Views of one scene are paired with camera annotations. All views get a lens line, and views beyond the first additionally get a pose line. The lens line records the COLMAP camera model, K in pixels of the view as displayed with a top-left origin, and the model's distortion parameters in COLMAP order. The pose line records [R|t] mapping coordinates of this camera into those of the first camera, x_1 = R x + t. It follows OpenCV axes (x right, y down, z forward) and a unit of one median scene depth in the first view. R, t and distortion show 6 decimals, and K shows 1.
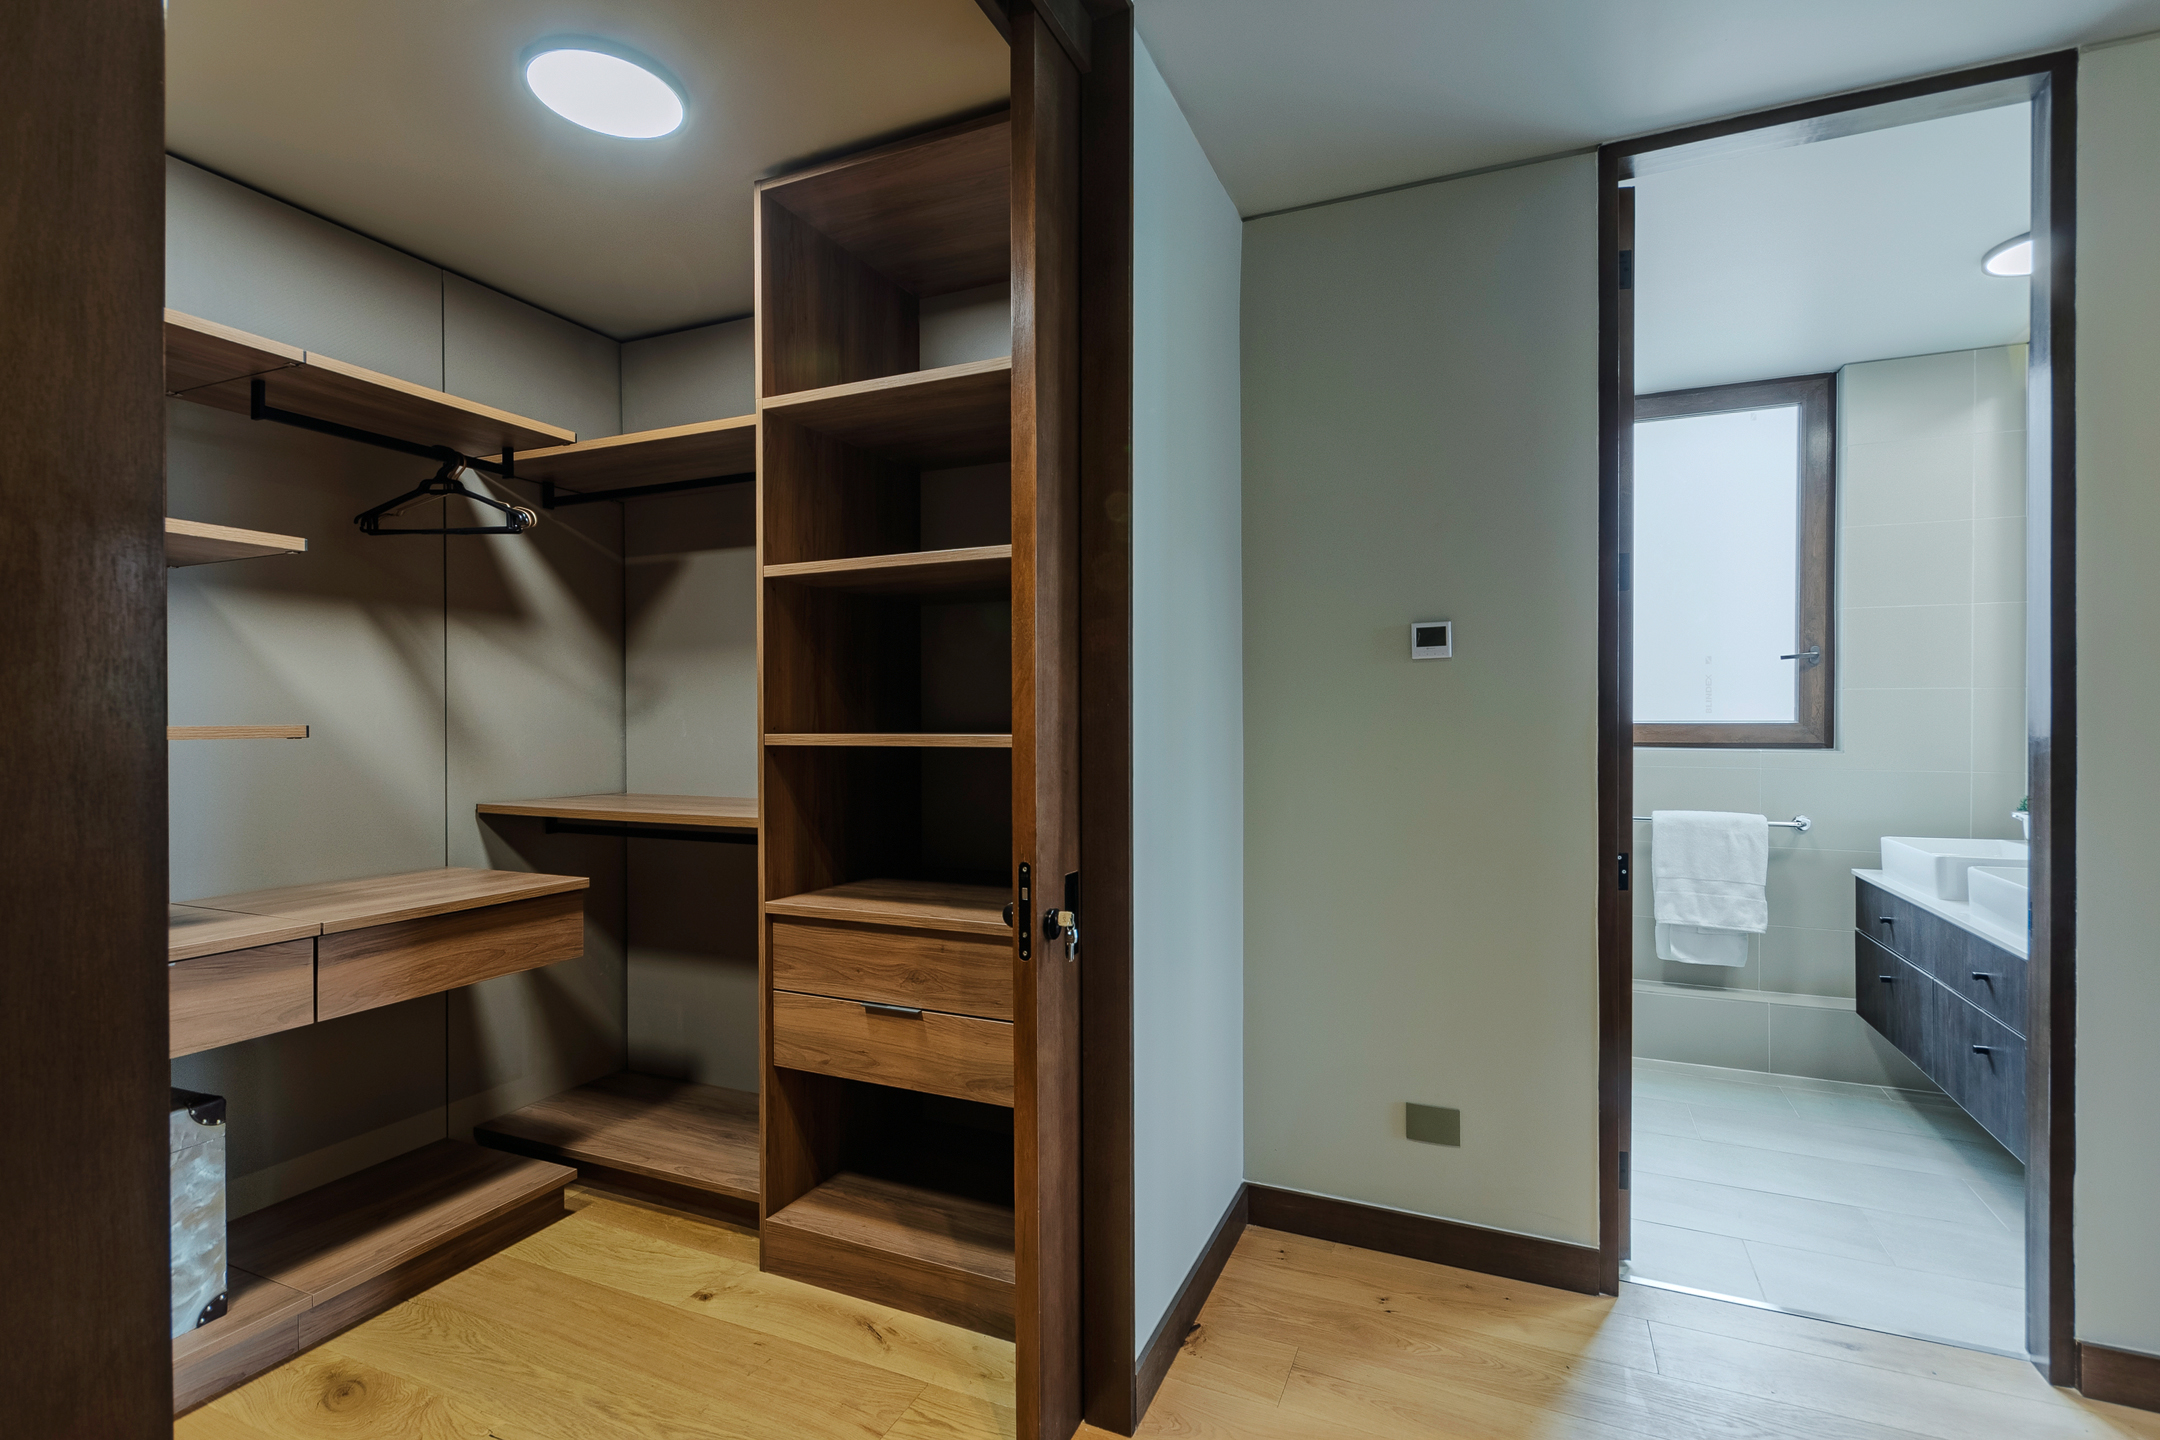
lens RADIAL K [[966.7, 0, 1041.2], [0, 966.7, 734.4], [0, 0, 1]] dist [0.003040, -0.001049]
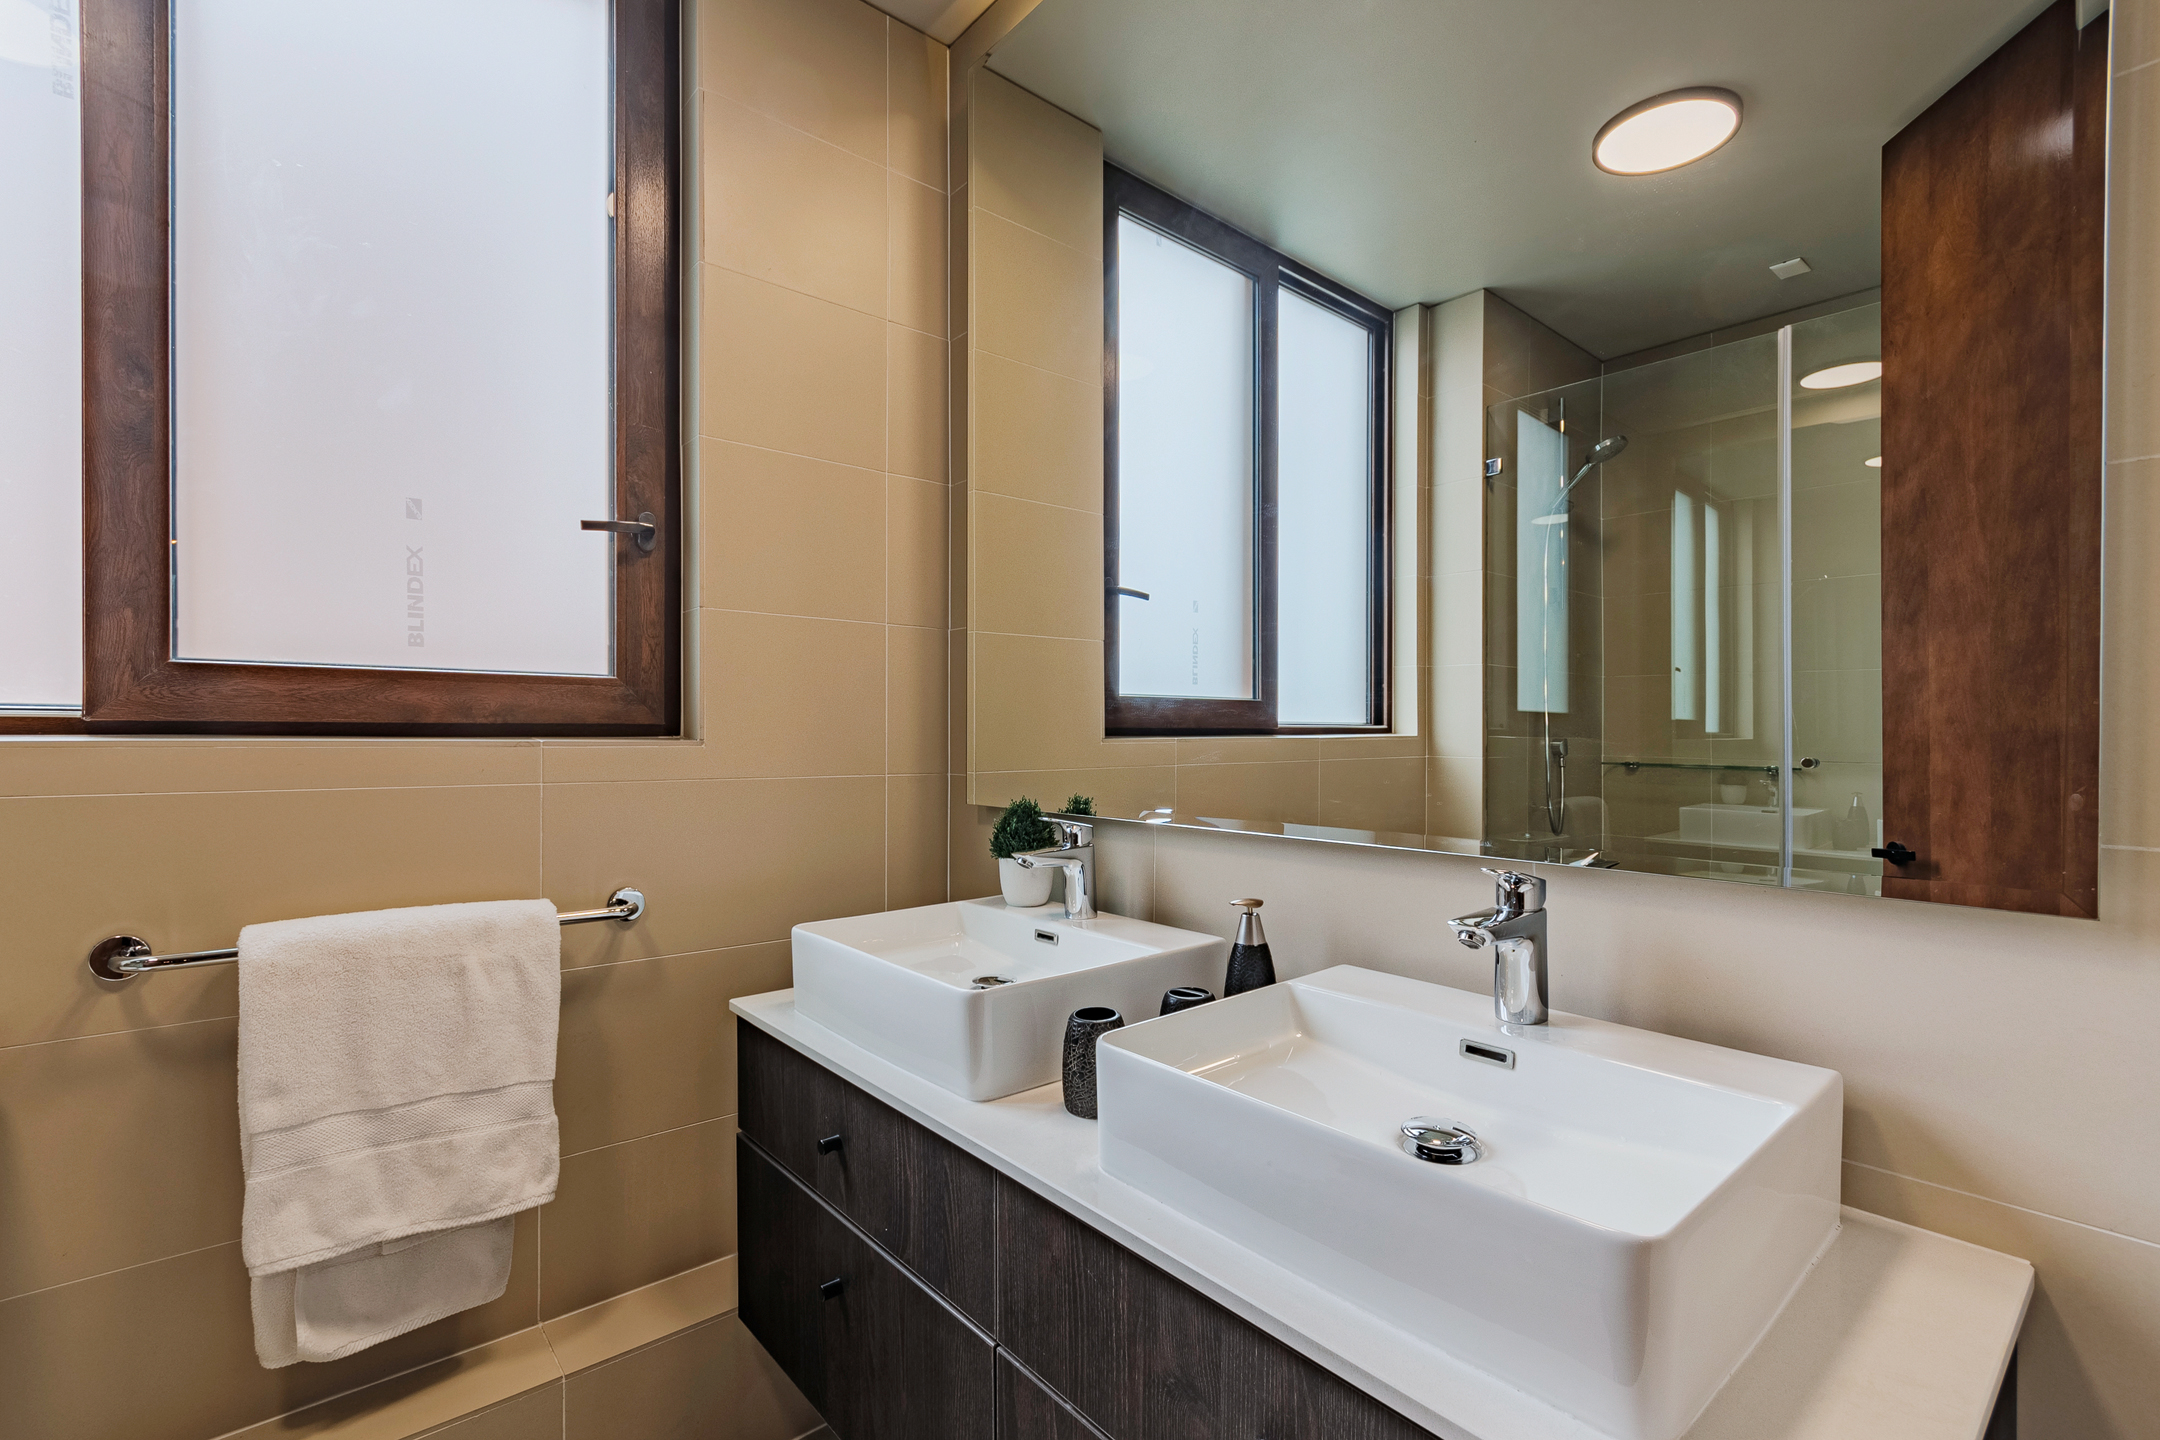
lens RADIAL K [[966.7, 0, 1076.8], [0, 966.7, 732.3], [0, 0, 1]] dist [0.003040, -0.001049]
pose [[0.404050, 0.005270, 0.914722, 0.463311], [0.014442, 0.999822, -0.012140, 0.021634], [-0.914623, 0.018116, 0.403902, 0.630877]]
